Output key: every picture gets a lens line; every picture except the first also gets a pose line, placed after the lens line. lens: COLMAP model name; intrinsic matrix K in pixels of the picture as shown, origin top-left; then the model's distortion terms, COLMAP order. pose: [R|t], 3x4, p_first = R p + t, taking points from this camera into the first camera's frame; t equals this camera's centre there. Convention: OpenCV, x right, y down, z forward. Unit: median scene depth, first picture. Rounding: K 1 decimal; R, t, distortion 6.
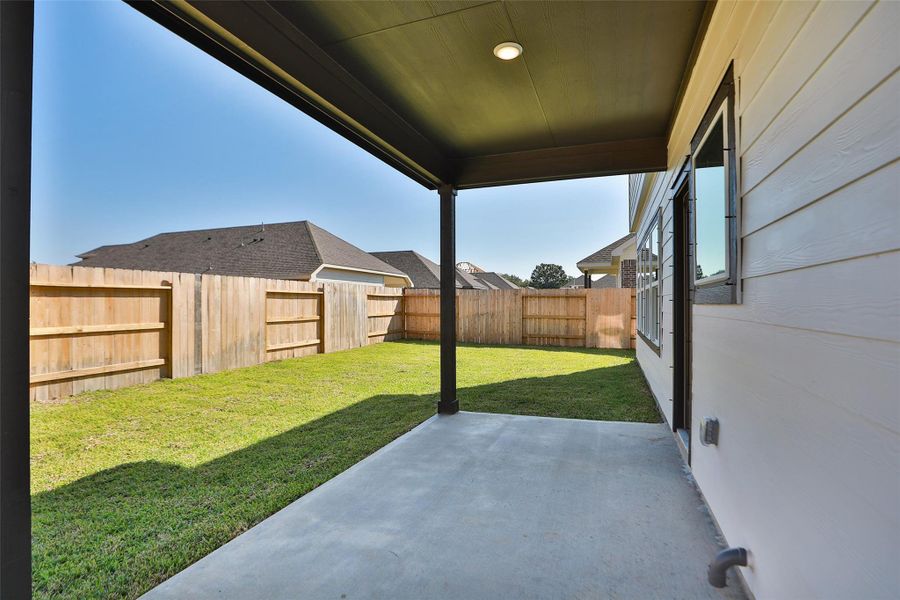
lens RADIAL K [[422.3, 0, 432.0], [0, 422.3, 302.8], [0, 0, 1]] dist [0.001535, 0.000061]
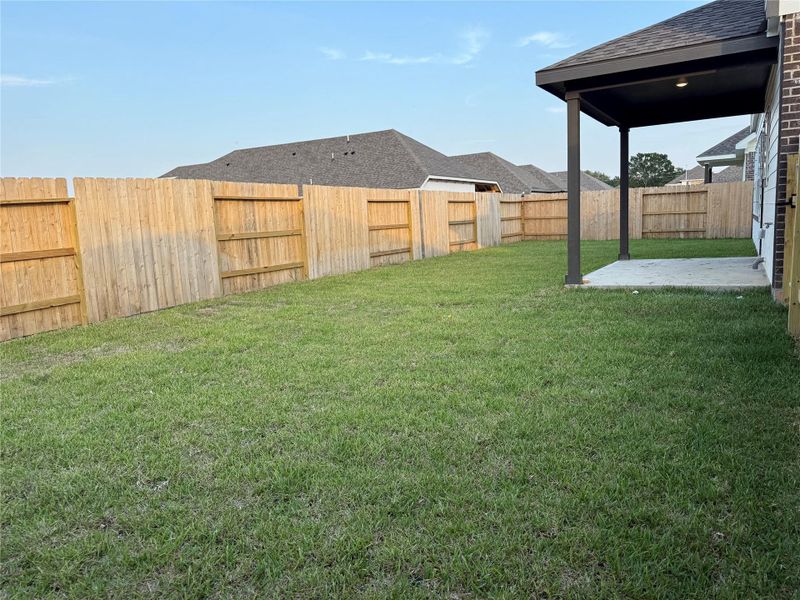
lens RADIAL K [[537.1, 0, 405.8], [0, 537.1, 286.1], [0, 0, 1]] dist [0.067298, -0.048294]
pose [[0.988840, -0.026744, -0.146563, -0.125736], [0.045272, 0.991176, 0.124583, 0.010536], [0.141938, -0.129828, 0.981325, -0.319724]]
